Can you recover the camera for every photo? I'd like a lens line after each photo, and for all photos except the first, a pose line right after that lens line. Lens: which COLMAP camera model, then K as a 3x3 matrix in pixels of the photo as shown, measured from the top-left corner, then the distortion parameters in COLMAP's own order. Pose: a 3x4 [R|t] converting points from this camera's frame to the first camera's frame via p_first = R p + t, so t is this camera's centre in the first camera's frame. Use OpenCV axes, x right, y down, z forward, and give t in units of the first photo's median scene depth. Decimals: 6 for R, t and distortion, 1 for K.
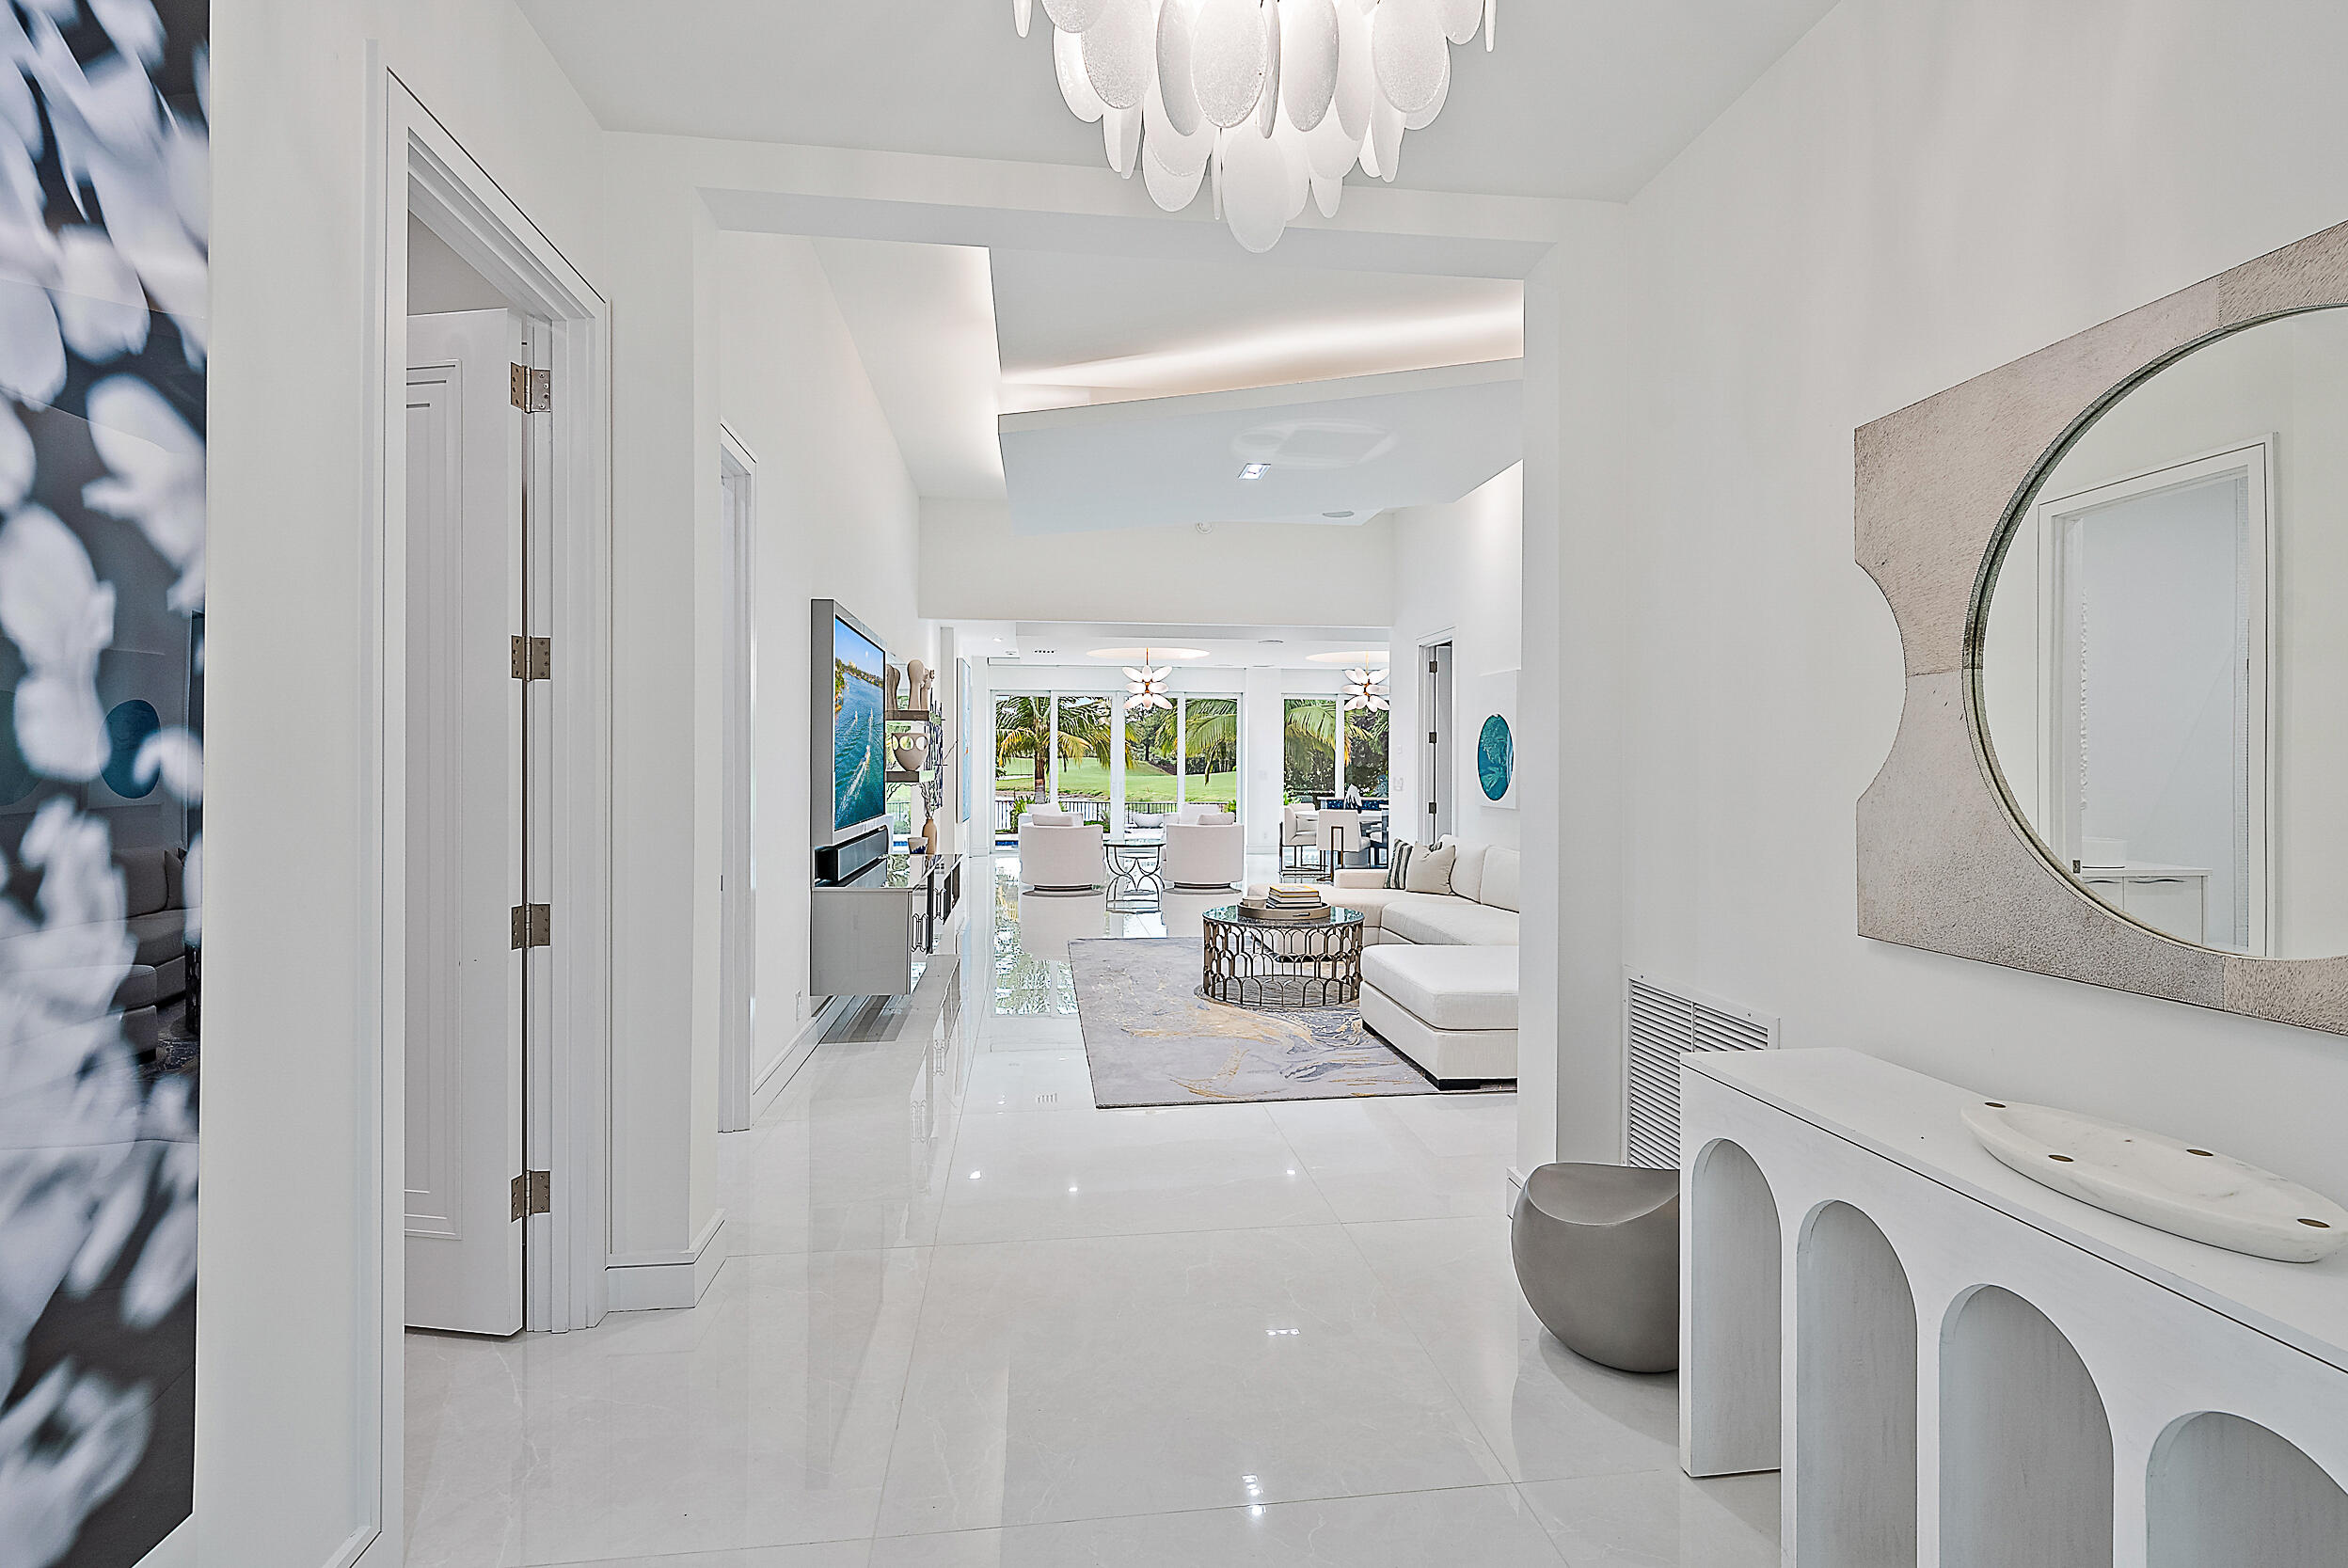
lens RADIAL K [[1102.1, 0, 1161.0], [0, 1102.1, 768.0], [0, 0, 1]] dist [0.002430, 0.000093]
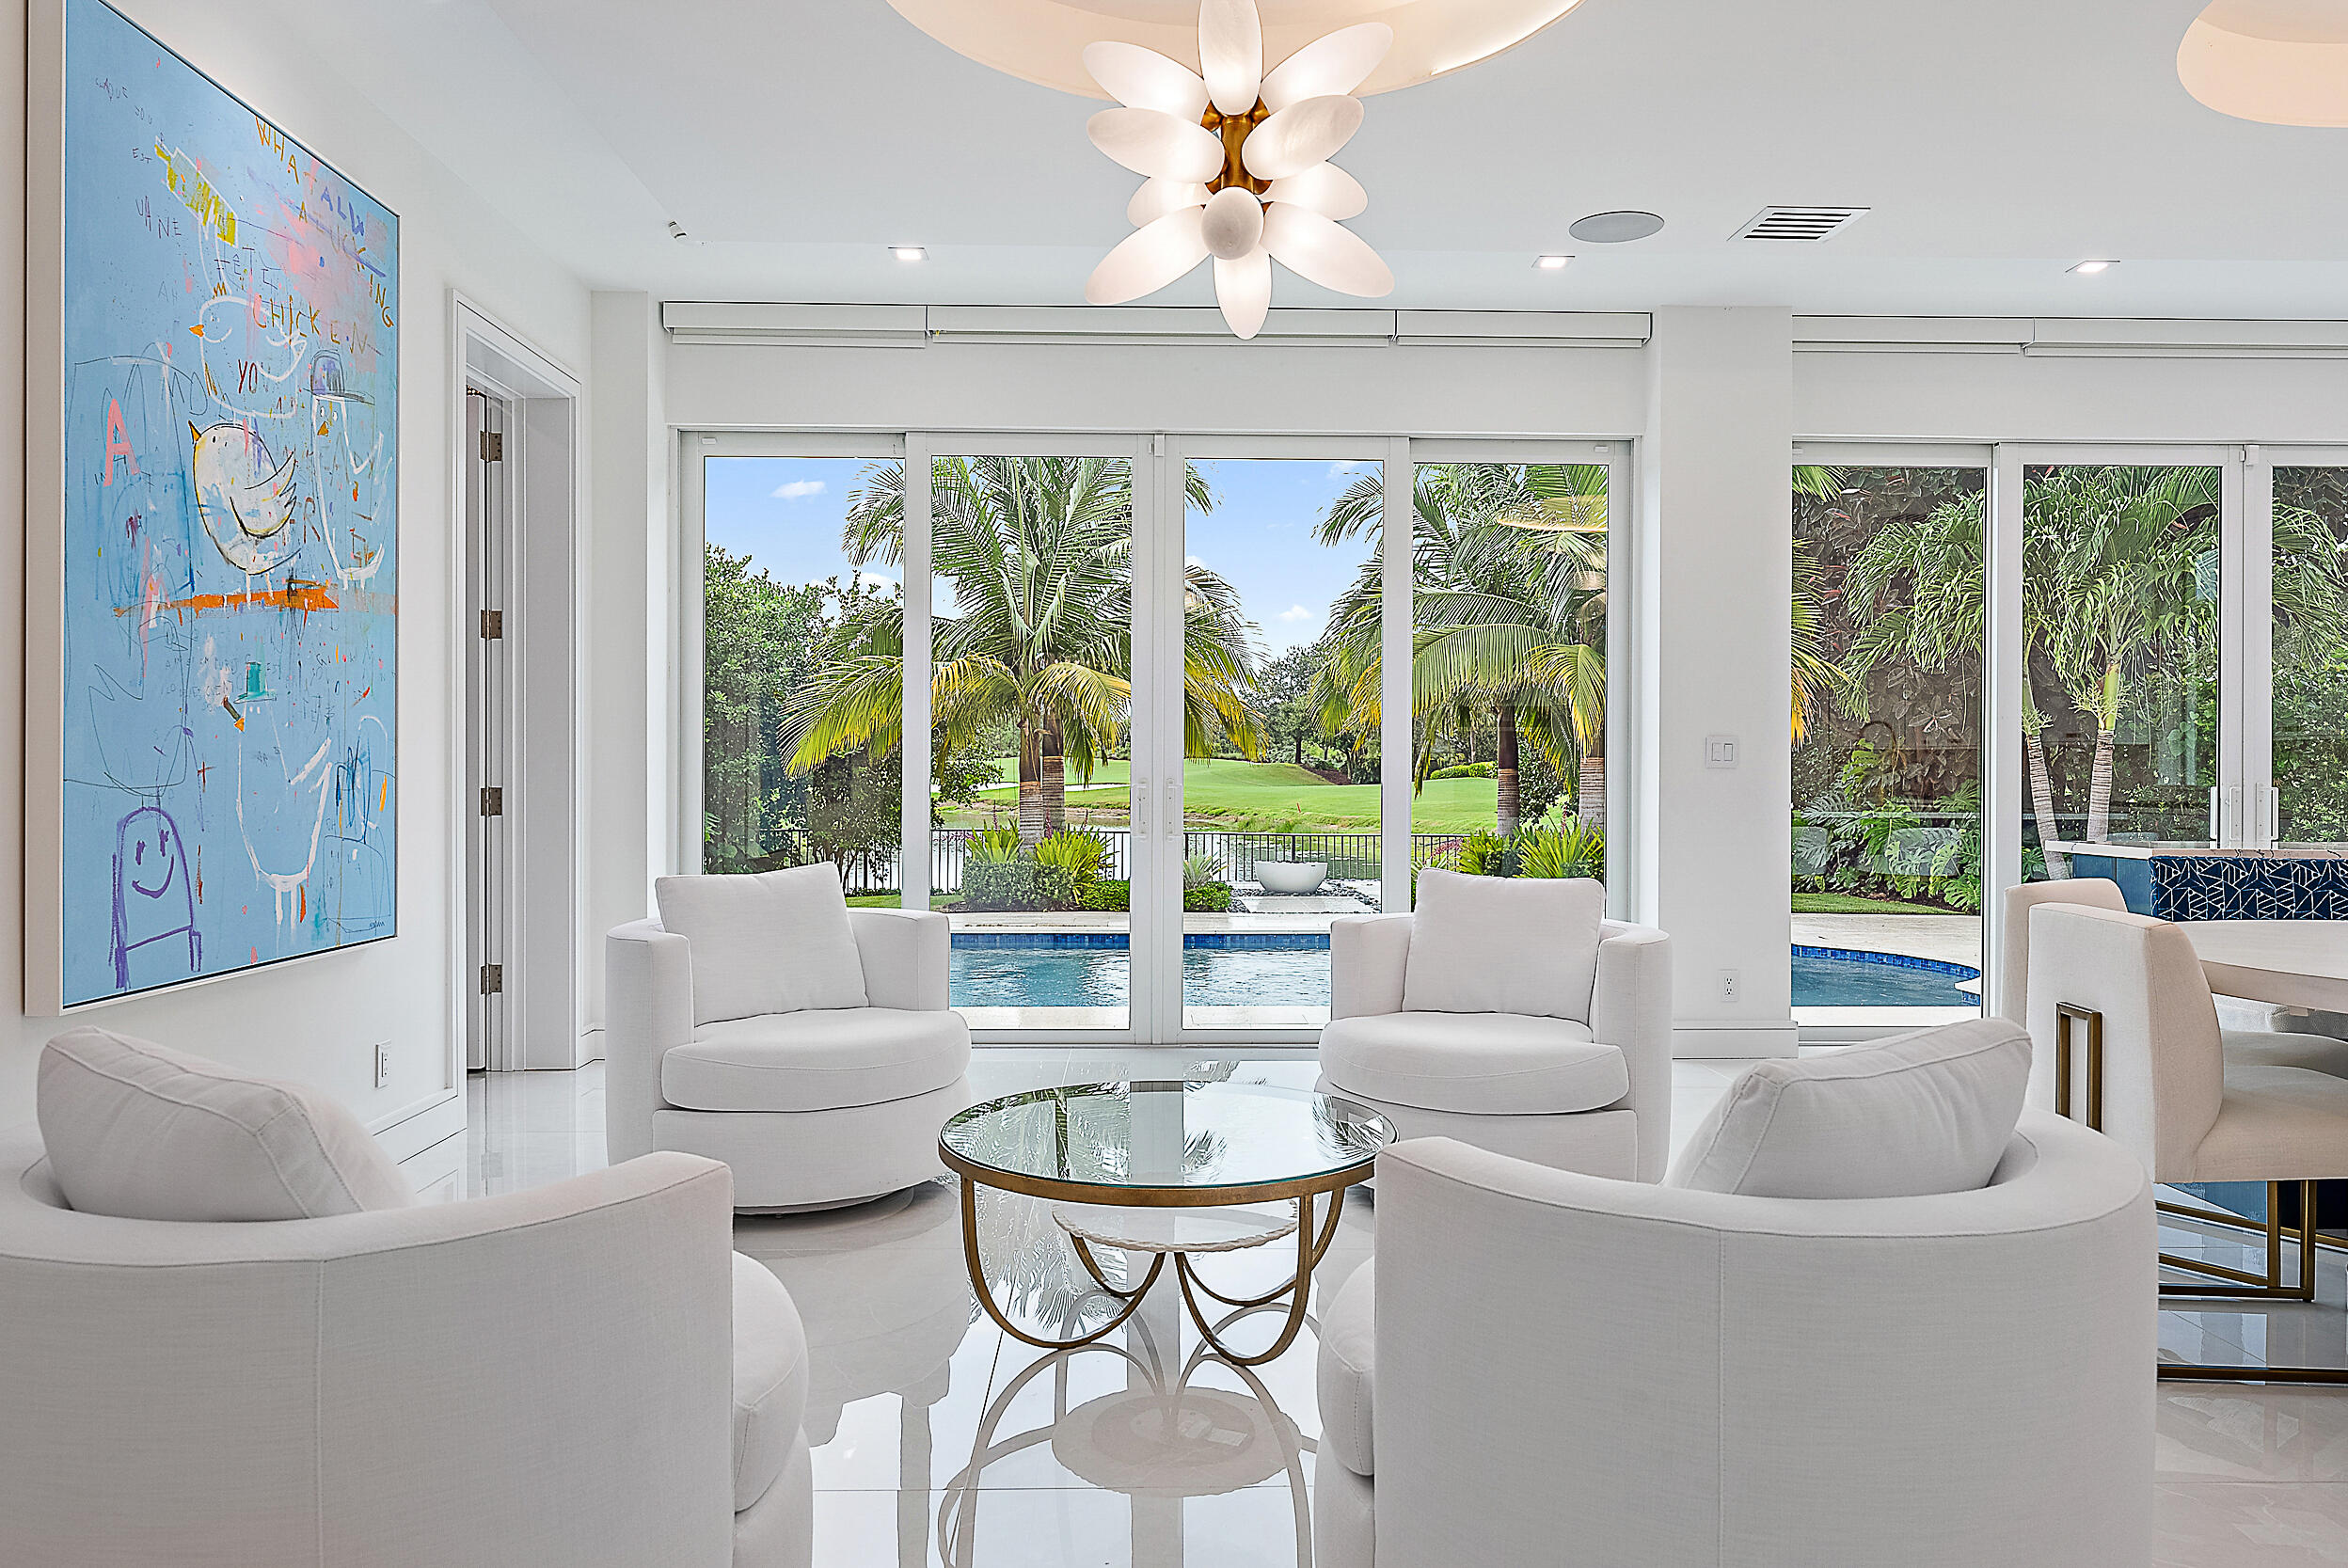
lens RADIAL K [[1572.4, 0, 1190.0], [0, 1572.4, 778.7], [0, 0, 1]] dist [0.010868, -0.001521]
pose [[0.996636, 0.001378, -0.081938, -0.000370], [-0.001251, 0.999998, 0.001599, 0.016026], [0.081941, -0.001491, 0.996636, 0.804598]]
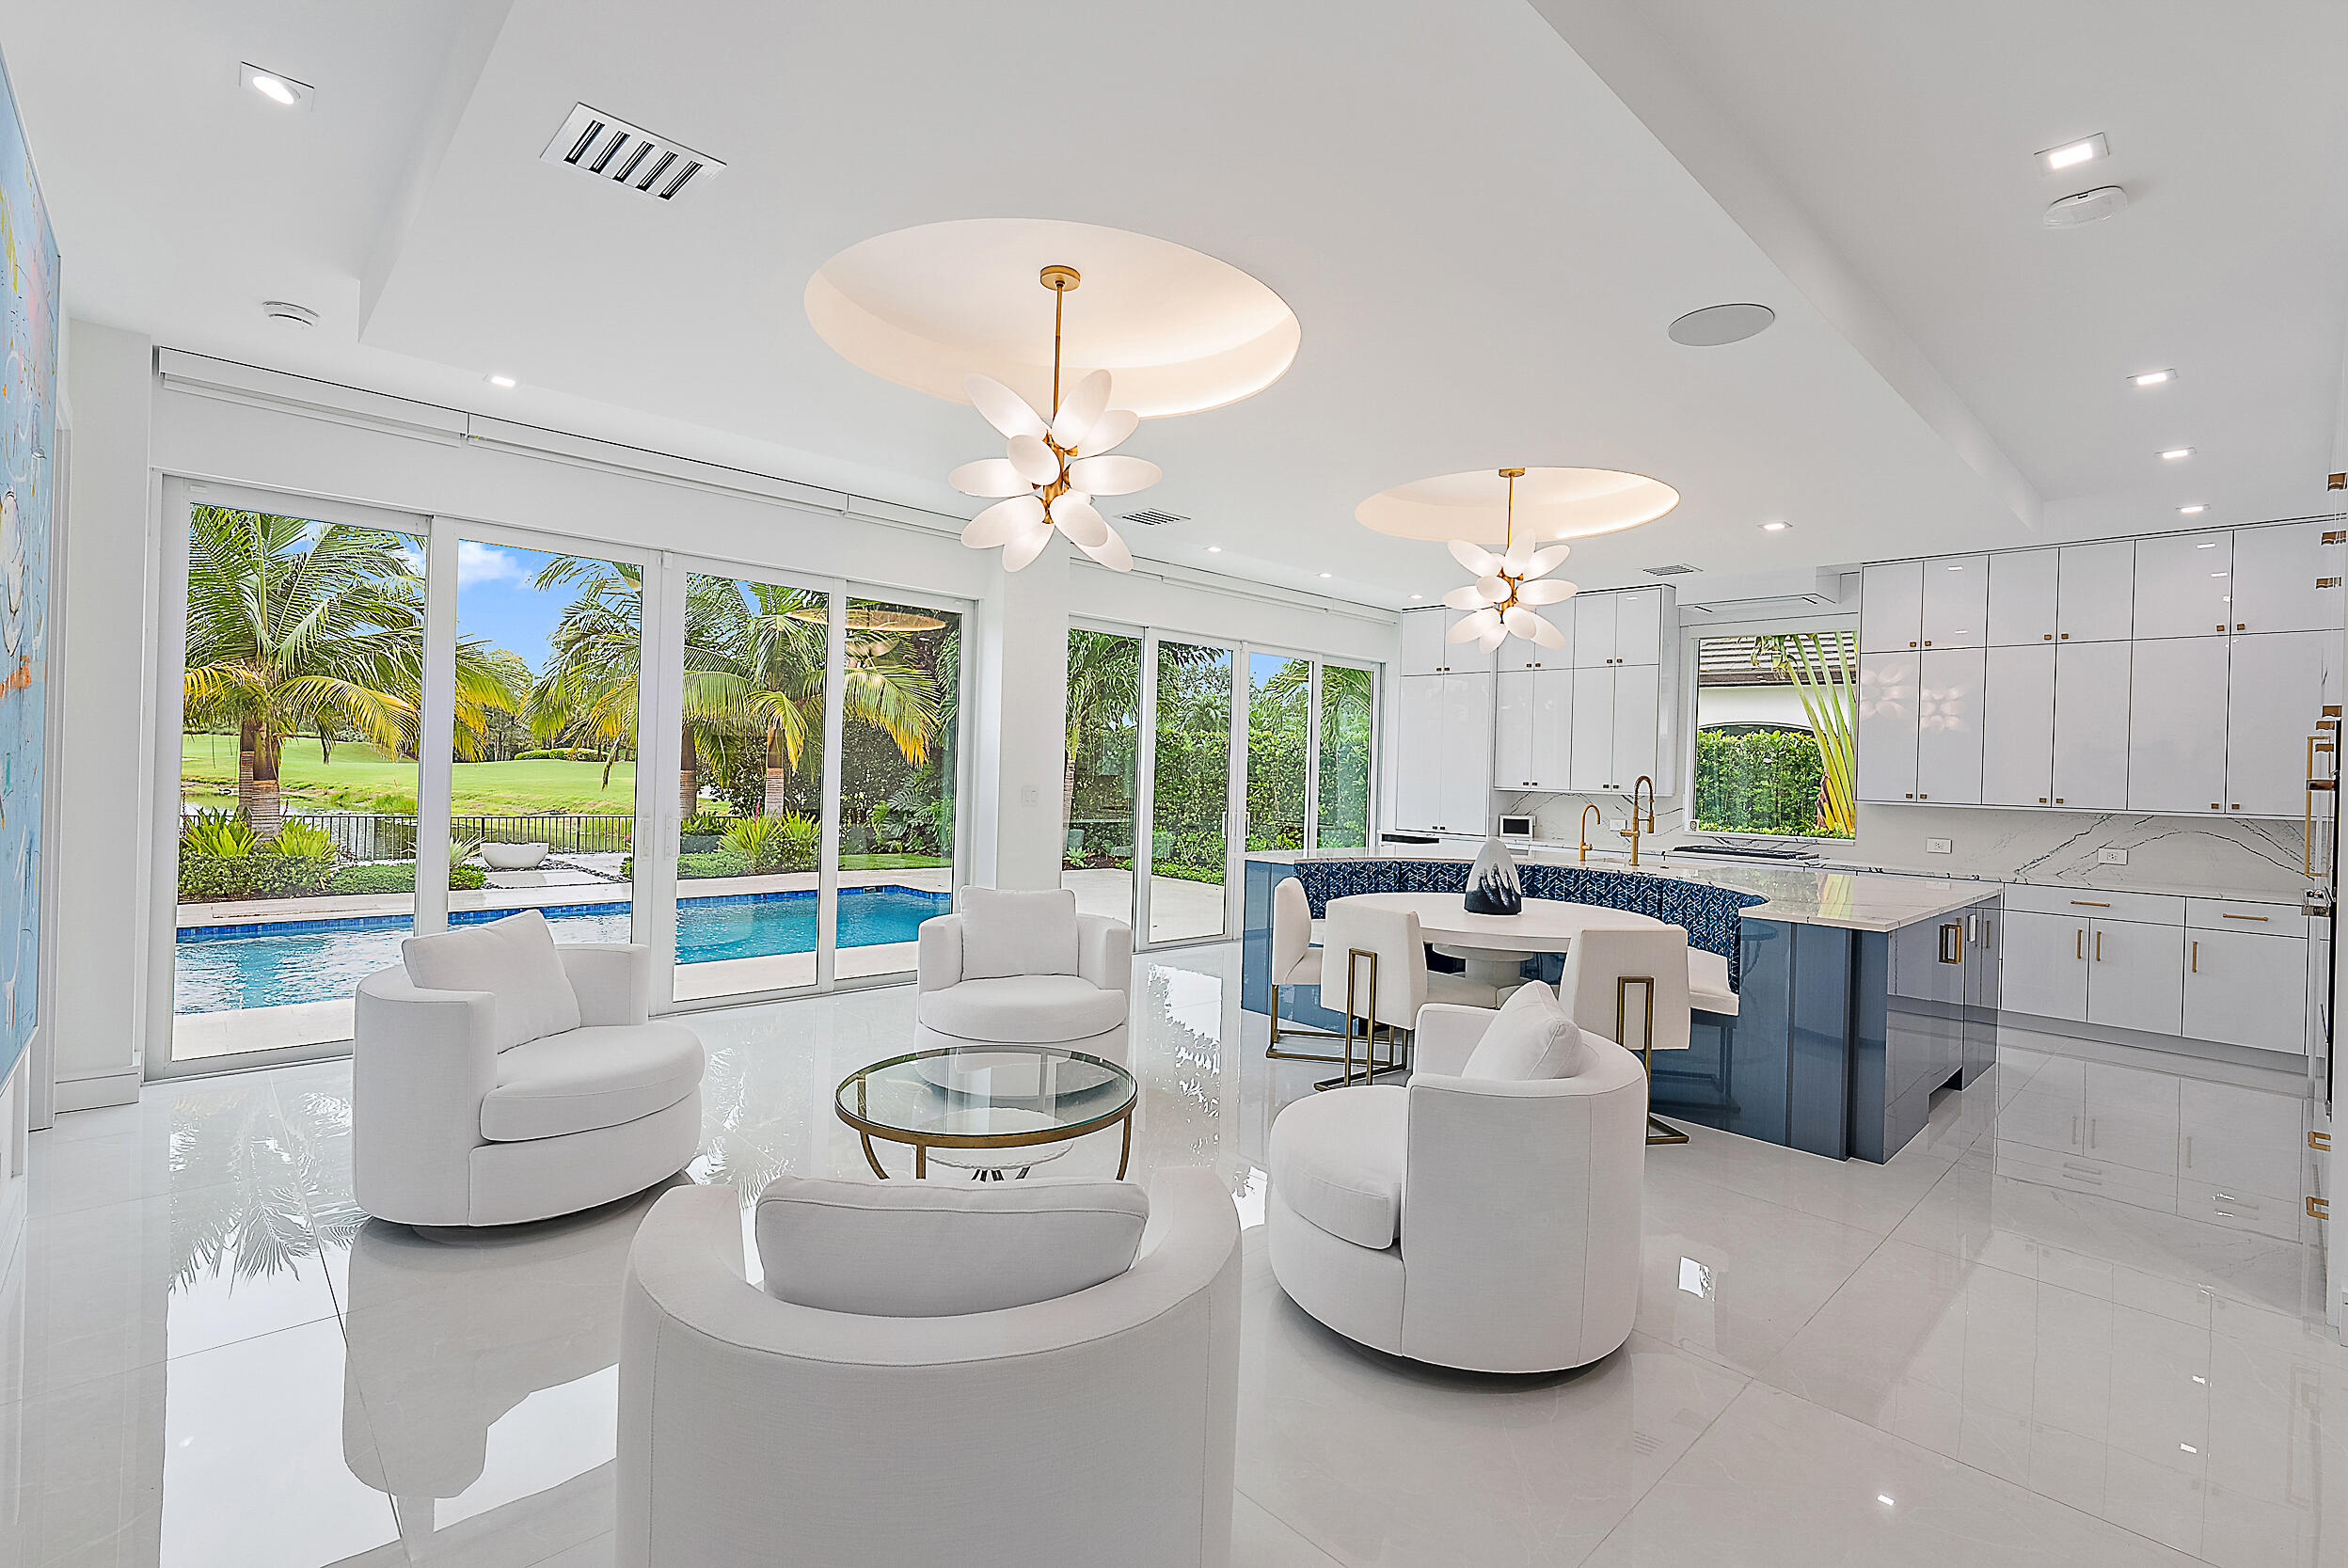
lens RADIAL K [[1054.4, 0, 1186.3], [0, 1054.4, 769.8], [0, 0, 1]] dist [-0.001867, -0.000687]
pose [[0.795793, 0.021840, 0.605175, -0.138374], [-0.025436, 0.999673, -0.002630, -0.005087], [-0.605035, -0.013301, 0.796088, 0.819486]]
